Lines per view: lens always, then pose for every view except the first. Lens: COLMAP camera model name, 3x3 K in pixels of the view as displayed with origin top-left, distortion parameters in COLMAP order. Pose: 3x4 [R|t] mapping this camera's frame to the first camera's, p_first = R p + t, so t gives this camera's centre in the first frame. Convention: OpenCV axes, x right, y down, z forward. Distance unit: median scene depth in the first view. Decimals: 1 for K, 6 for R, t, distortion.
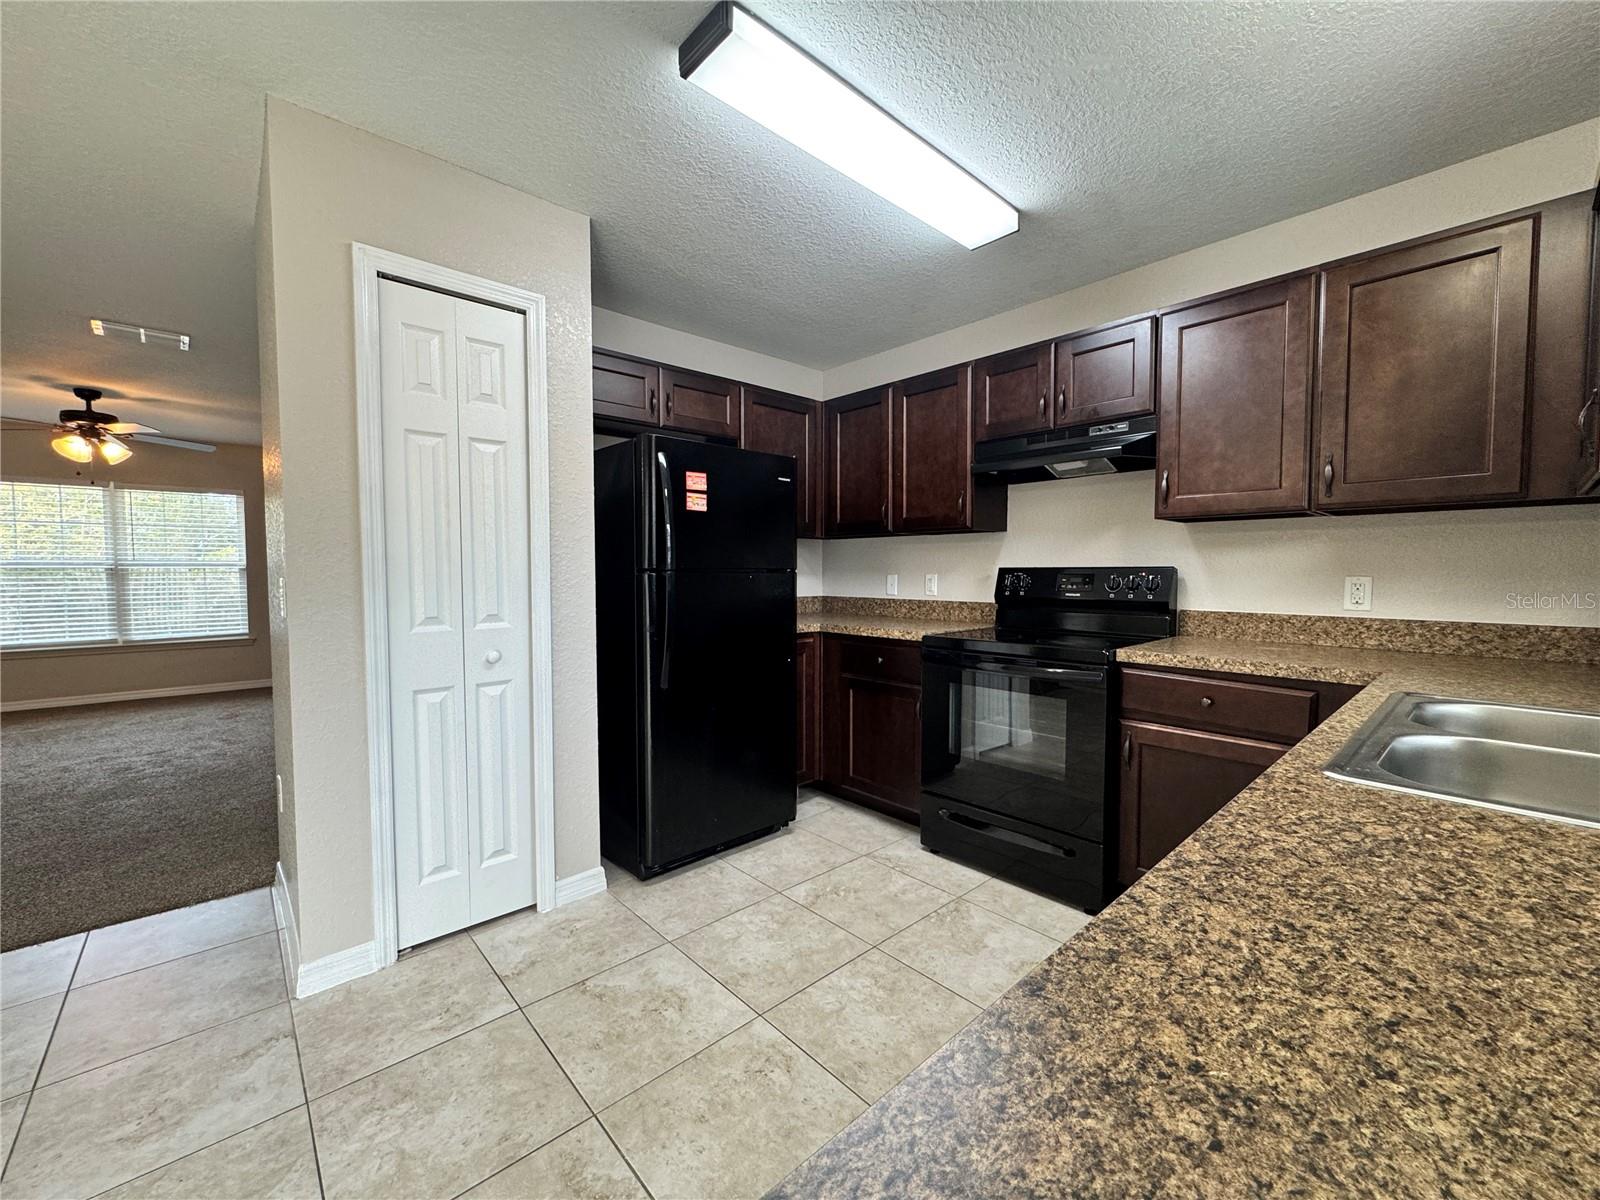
lens RADIAL K [[641.9, 0, 799.3], [0, 641.9, 600.1], [0, 0, 1]] dist [-0.004027, 0.000748]
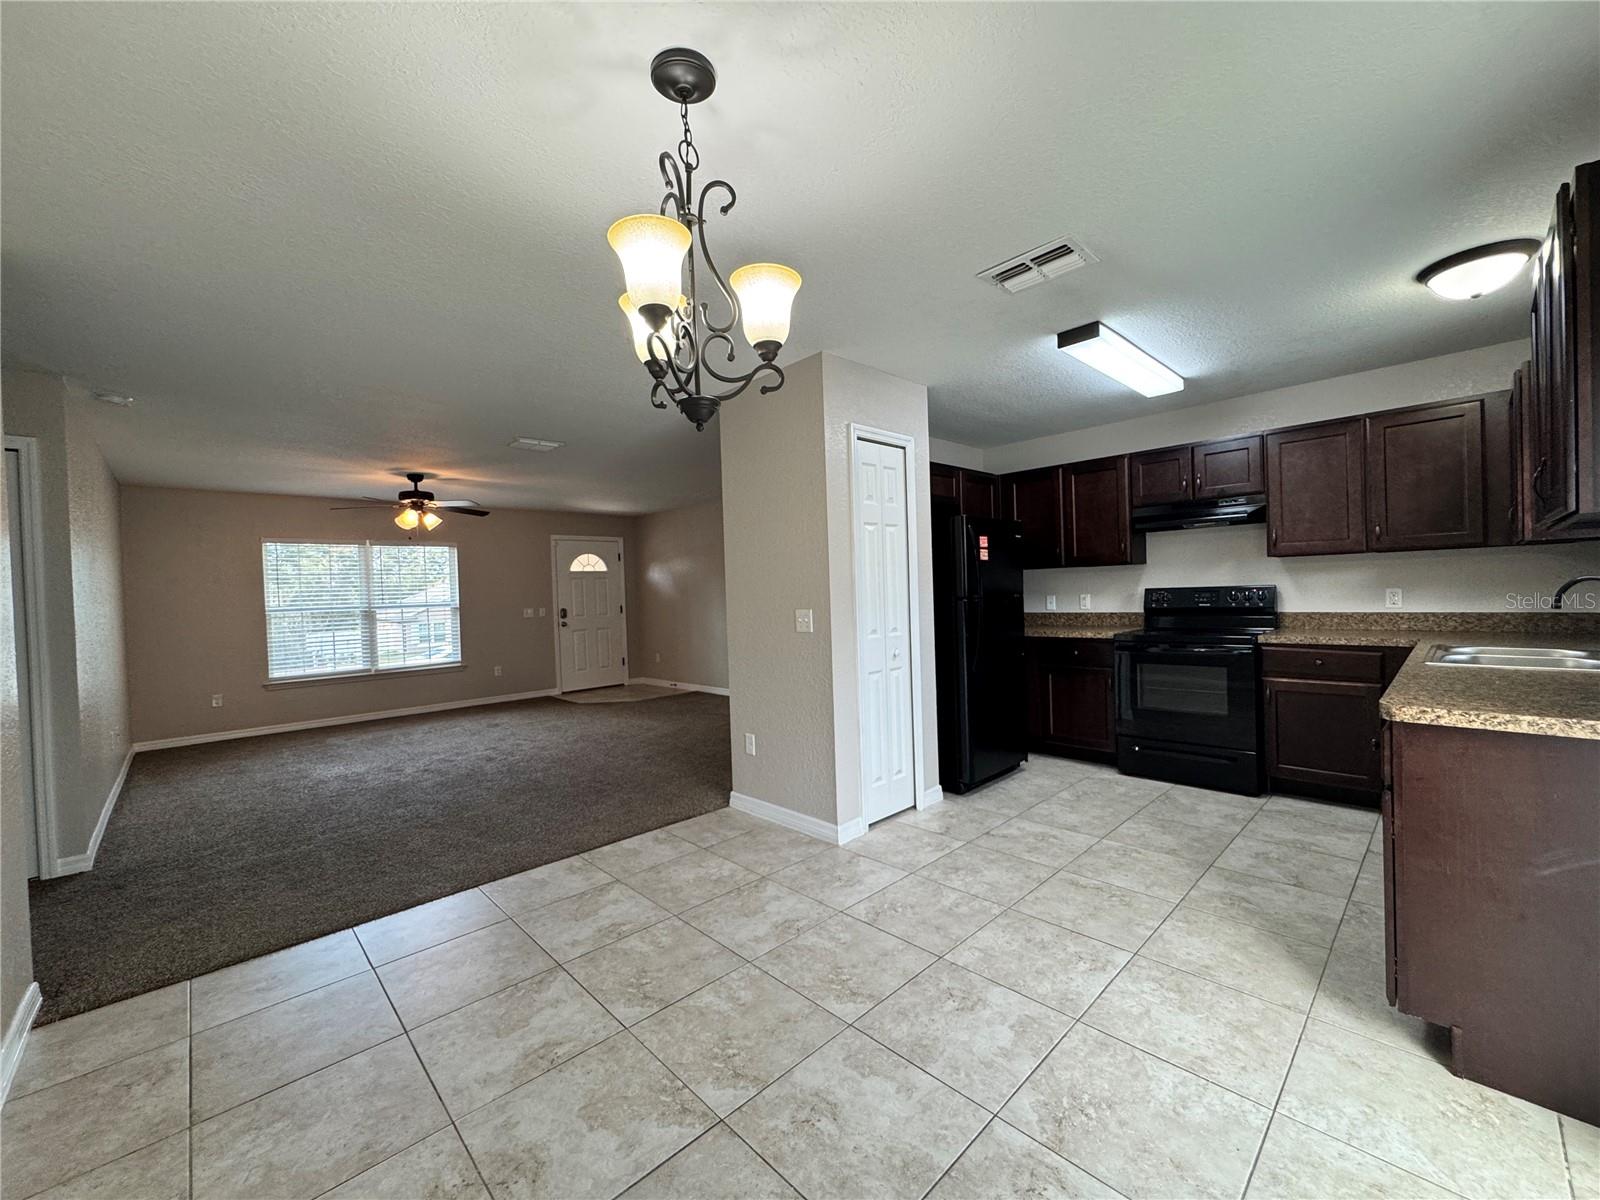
lens RADIAL K [[641.9, 0, 799.3], [0, 641.9, 601.2], [0, 0, 1]] dist [-0.004027, 0.000748]
pose [[0.999108, -0.032809, 0.026590, -0.781940], [0.033665, 0.998908, -0.032410, -0.000697], [-0.025498, 0.033276, 0.999121, -0.684249]]
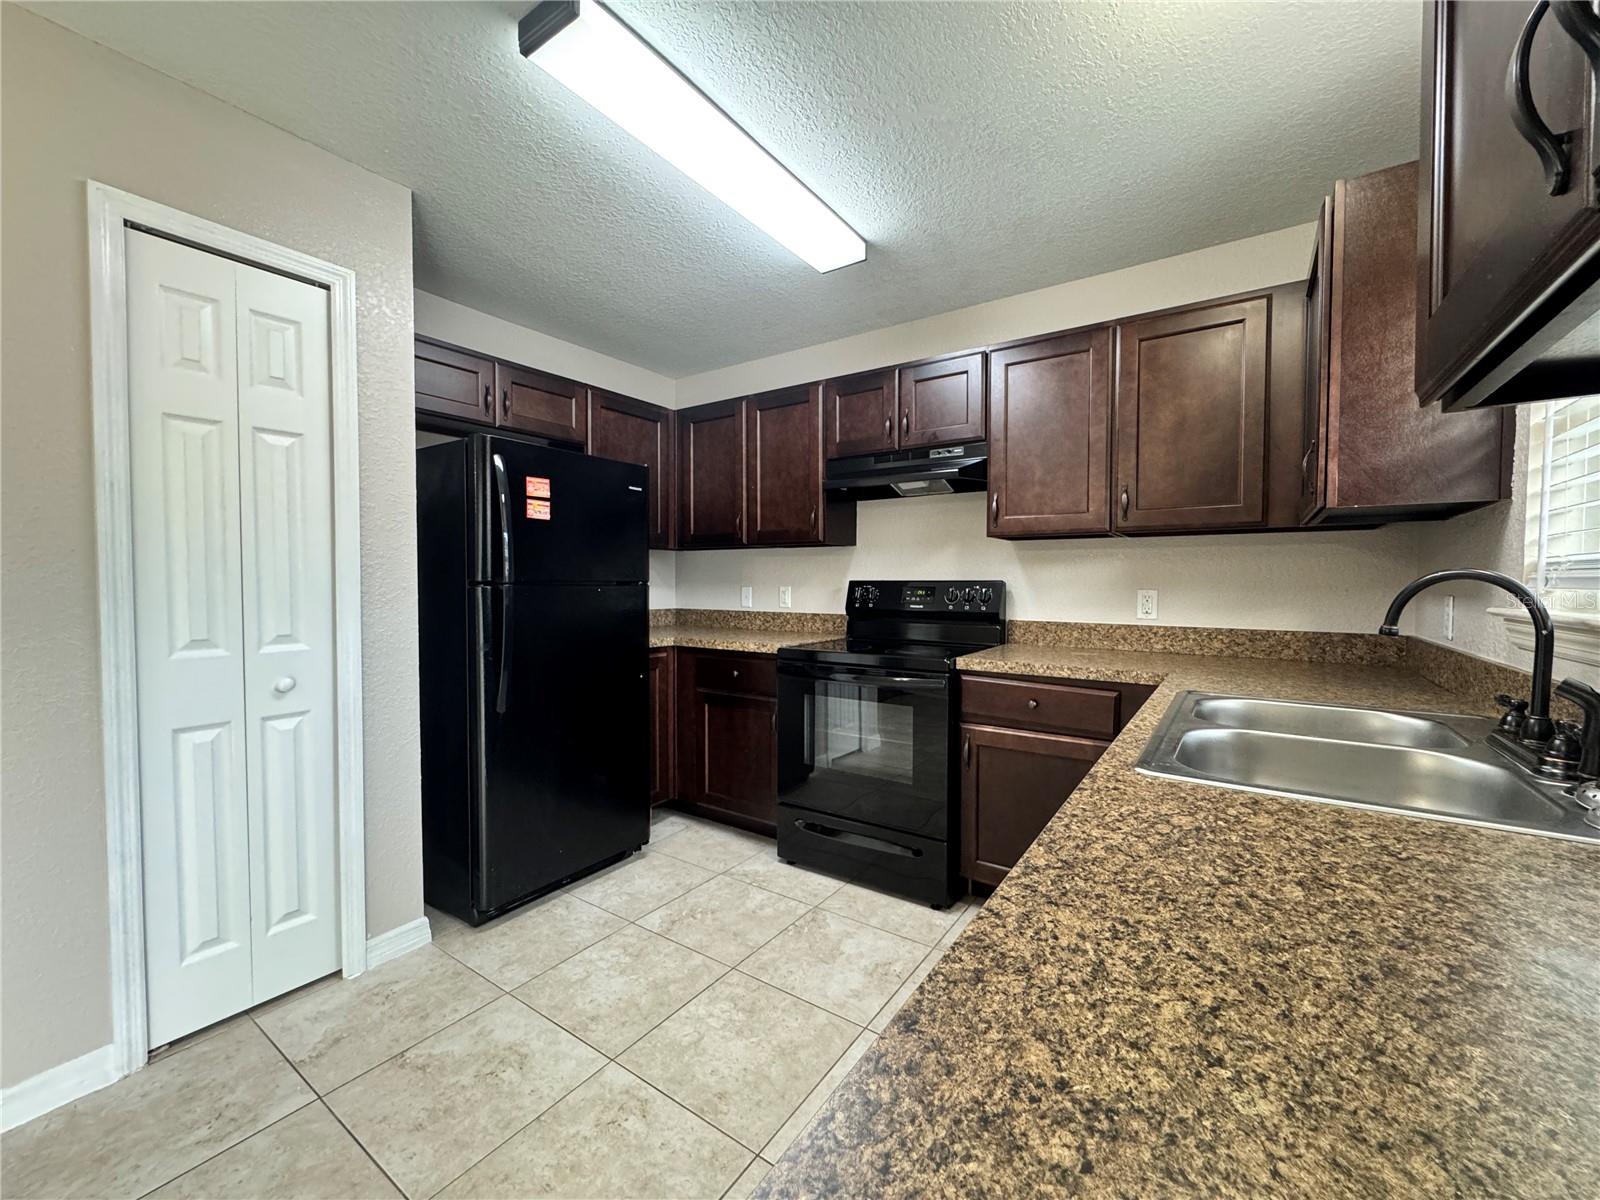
lens RADIAL K [[641.9, 0, 799.6], [0, 641.9, 600.4], [0, 0, 1]] dist [-0.004027, 0.000748]
pose [[0.973990, -0.004093, 0.226553, -0.003278], [0.007640, 0.999862, -0.014781, -0.005842], [-0.226462, 0.016127, 0.973887, 0.013367]]
